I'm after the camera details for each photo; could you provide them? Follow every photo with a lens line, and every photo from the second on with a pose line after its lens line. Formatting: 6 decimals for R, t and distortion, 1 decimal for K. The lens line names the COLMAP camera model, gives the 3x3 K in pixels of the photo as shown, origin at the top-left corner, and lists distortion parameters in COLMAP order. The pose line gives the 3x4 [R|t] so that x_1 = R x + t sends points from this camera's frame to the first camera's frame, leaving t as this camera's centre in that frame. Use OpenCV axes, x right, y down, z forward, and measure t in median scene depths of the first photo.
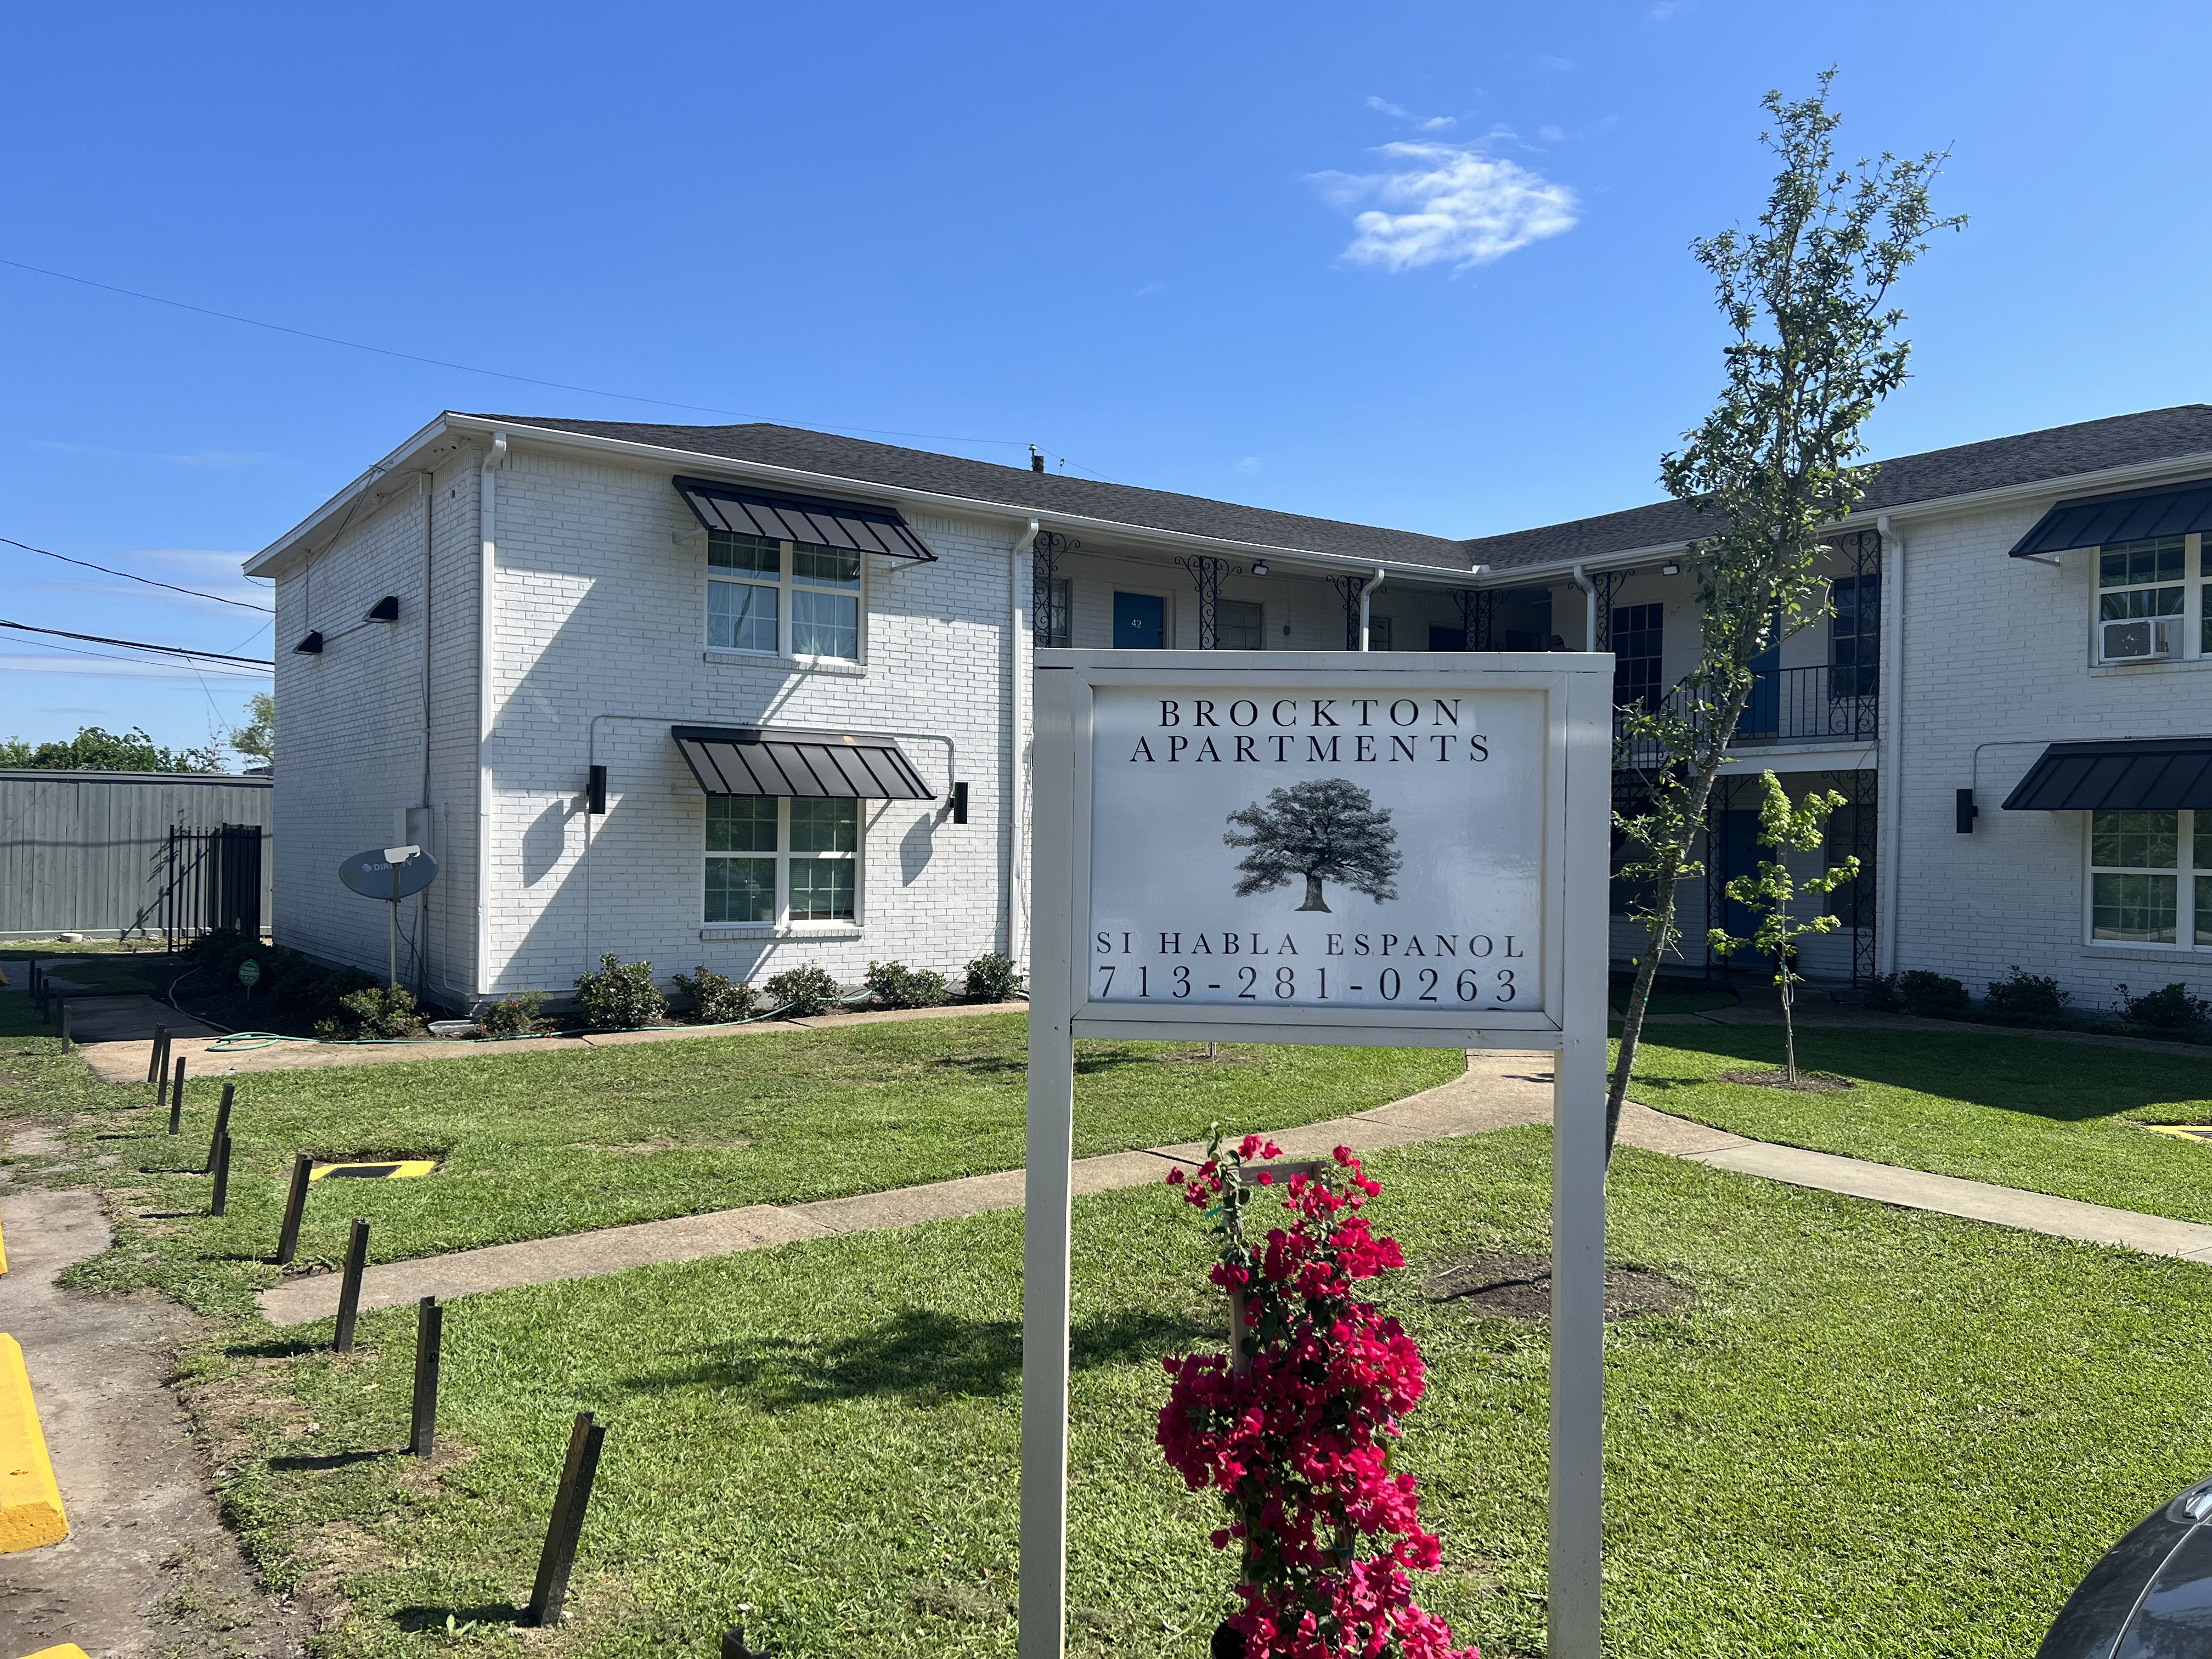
lens RADIAL K [[1671.5, 0, 1107.7], [0, 1671.5, 876.7], [0, 0, 1]] dist [0.076621, -0.189146]
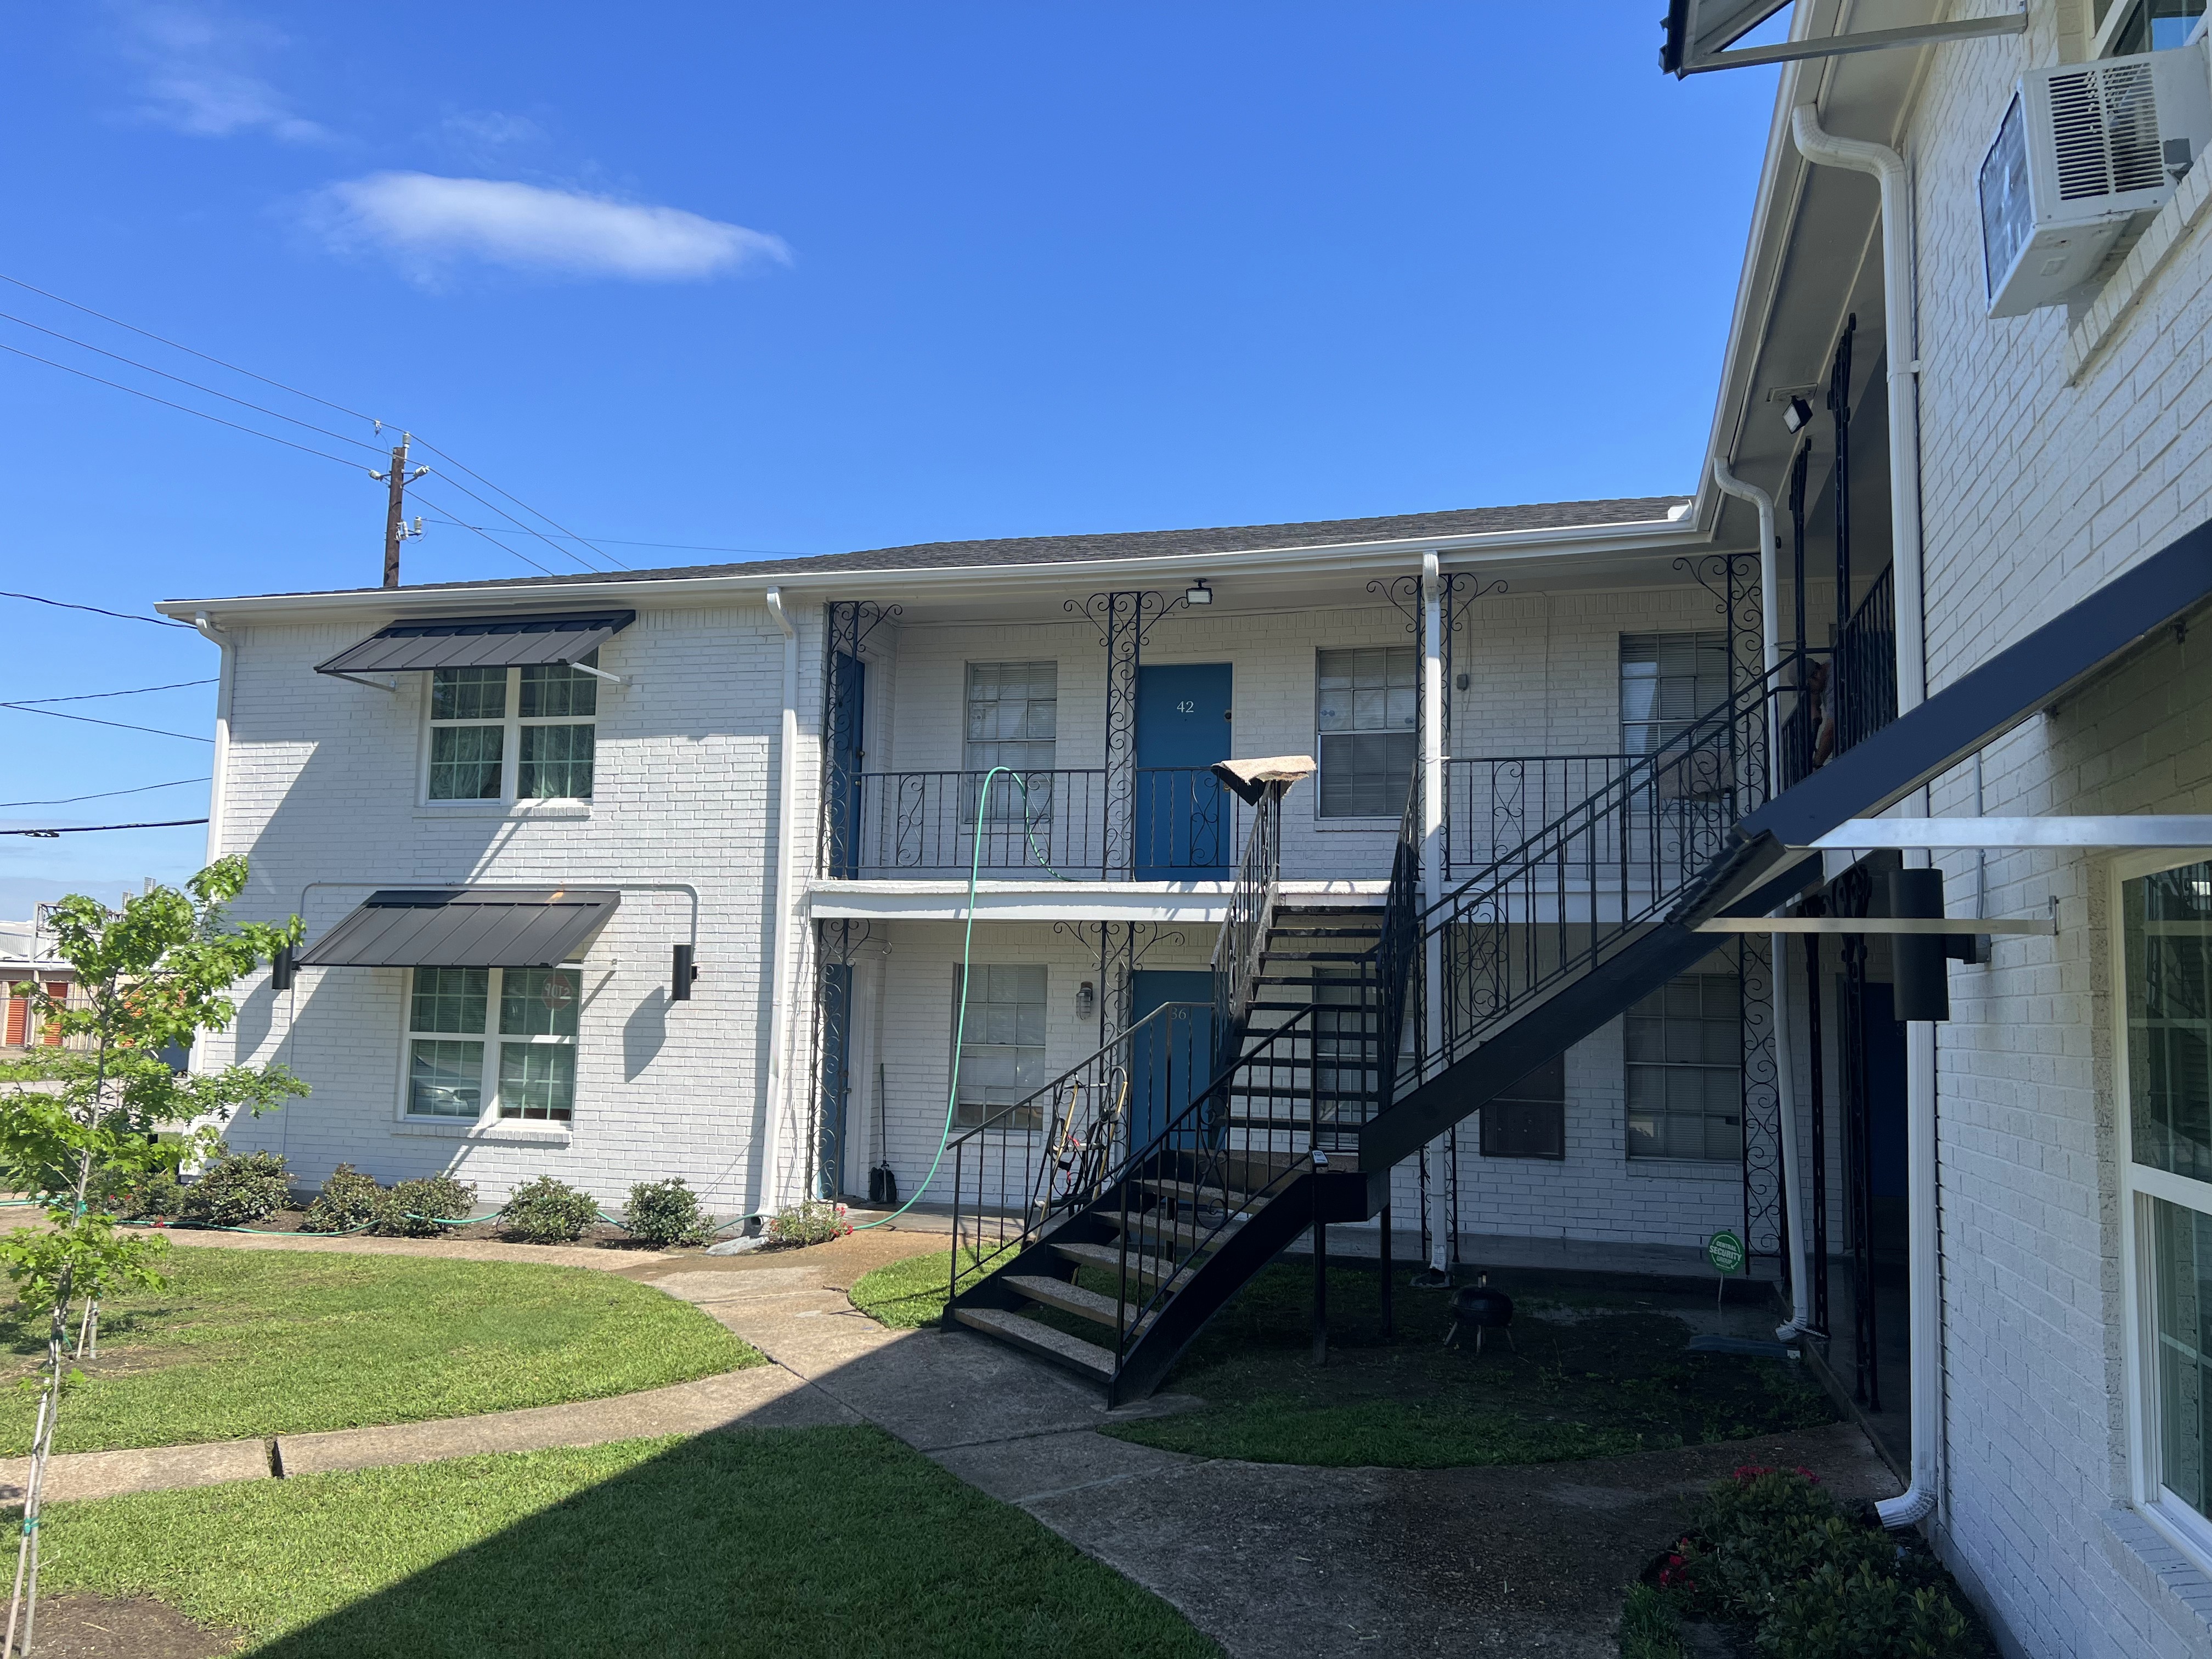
lens RADIAL K [[1672.2, 0, 1106.0], [0, 1672.2, 829.5], [0, 0, 1]] dist [0.005996, 0.000076]
pose [[0.619740, -0.082182, -0.780493, 0.654440], [-0.029269, 0.991390, -0.127629, -0.018321], [0.784262, 0.101941, 0.611998, 0.715449]]
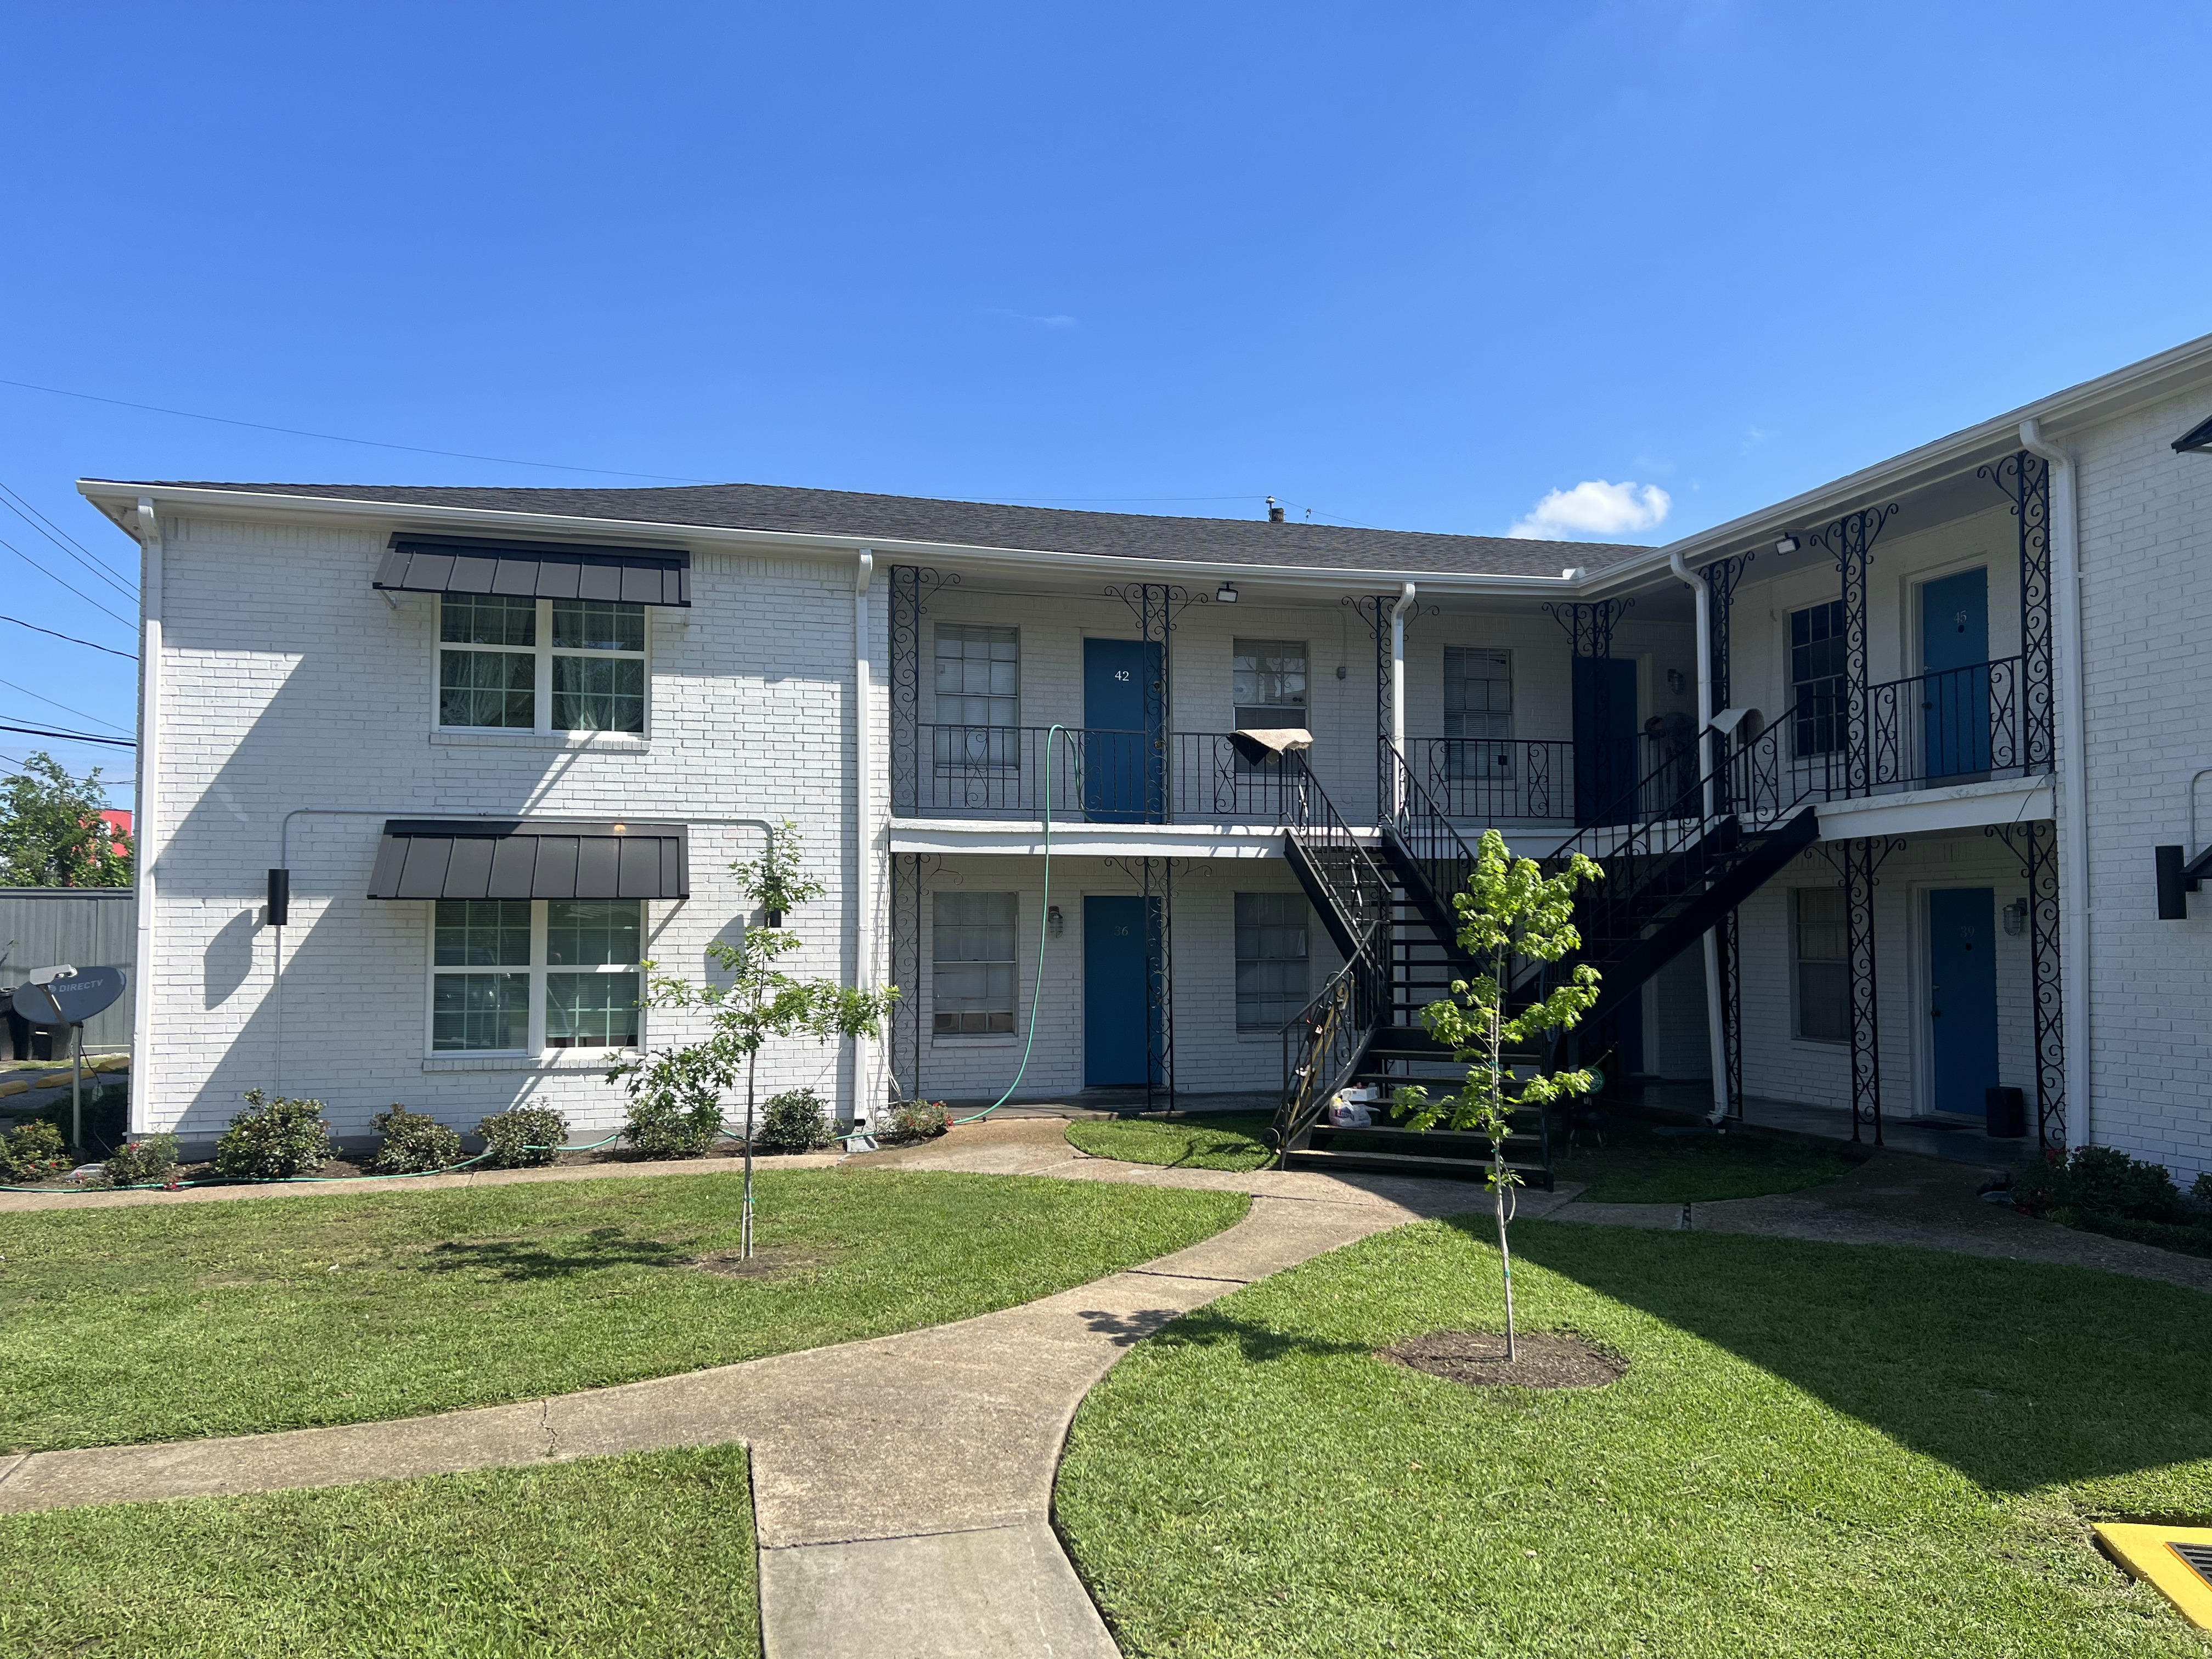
lens RADIAL K [[1693.3, 0, 1105.6], [0, 1693.3, 868.8], [0, 0, 1]] dist [0.011528, -0.000880]
pose [[0.939217, -0.027554, -0.342218, 0.361304], [0.005956, 0.997932, -0.064004, -0.007175], [0.343273, 0.058075, 0.937438, 0.300104]]
